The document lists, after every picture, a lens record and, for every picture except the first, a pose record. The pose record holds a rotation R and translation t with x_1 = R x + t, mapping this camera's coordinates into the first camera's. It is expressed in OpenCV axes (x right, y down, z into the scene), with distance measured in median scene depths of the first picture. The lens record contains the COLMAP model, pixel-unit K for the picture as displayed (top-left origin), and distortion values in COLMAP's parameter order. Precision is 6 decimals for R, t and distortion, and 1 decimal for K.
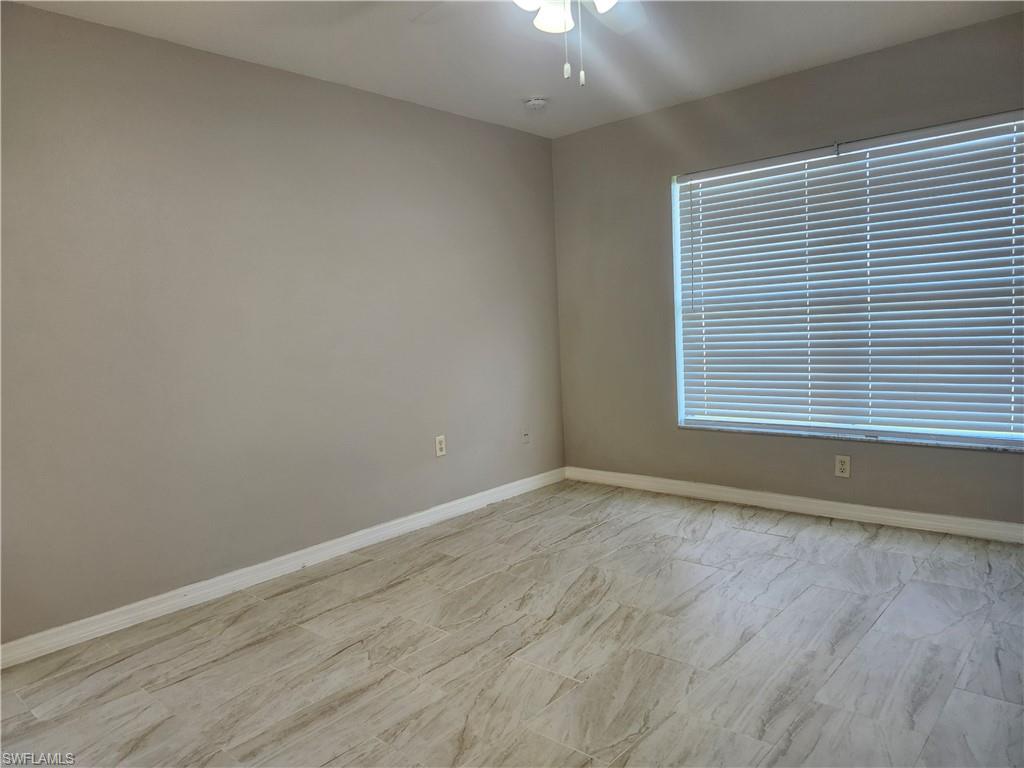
lens RADIAL K [[679.1, 0, 509.0], [0, 679.1, 369.7], [0, 0, 1]] dist [0.003537, -0.001987]
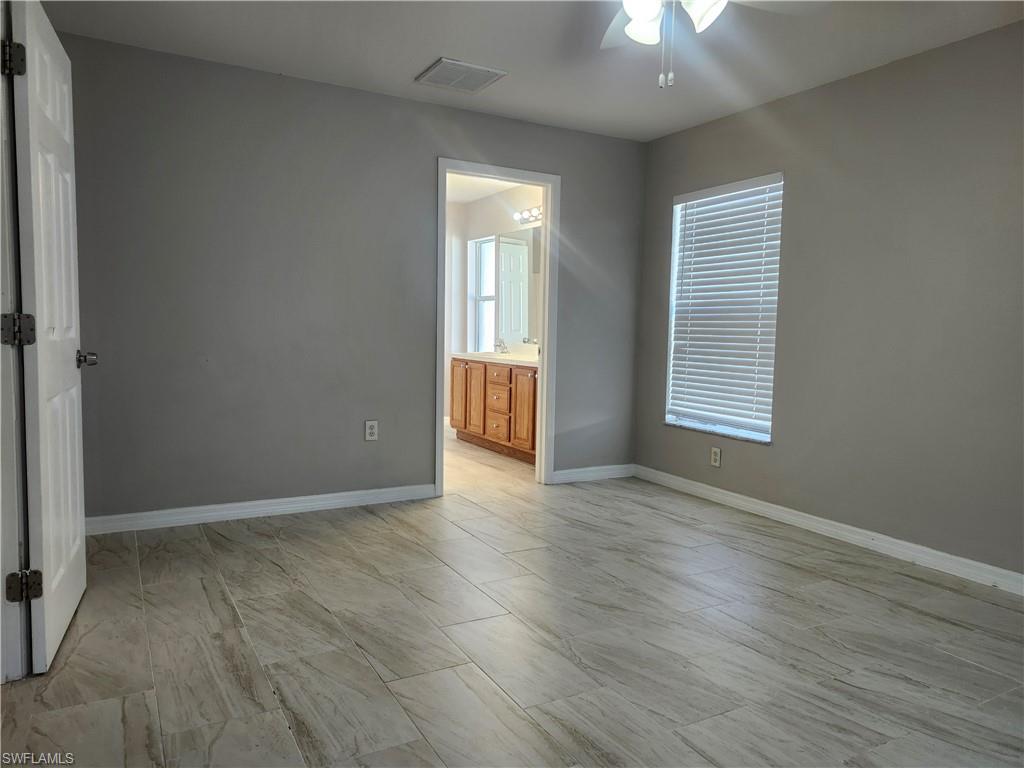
lens RADIAL K [[718.2, 0, 512.0], [0, 718.2, 384.0], [0, 0, 1]] dist [-0.003046, -0.002826]
pose [[-0.310389, 0.129049, -0.941809, 0.911292], [-0.069398, 0.985023, 0.157841, -0.087067], [0.948073, 0.114352, -0.296785, 0.818326]]
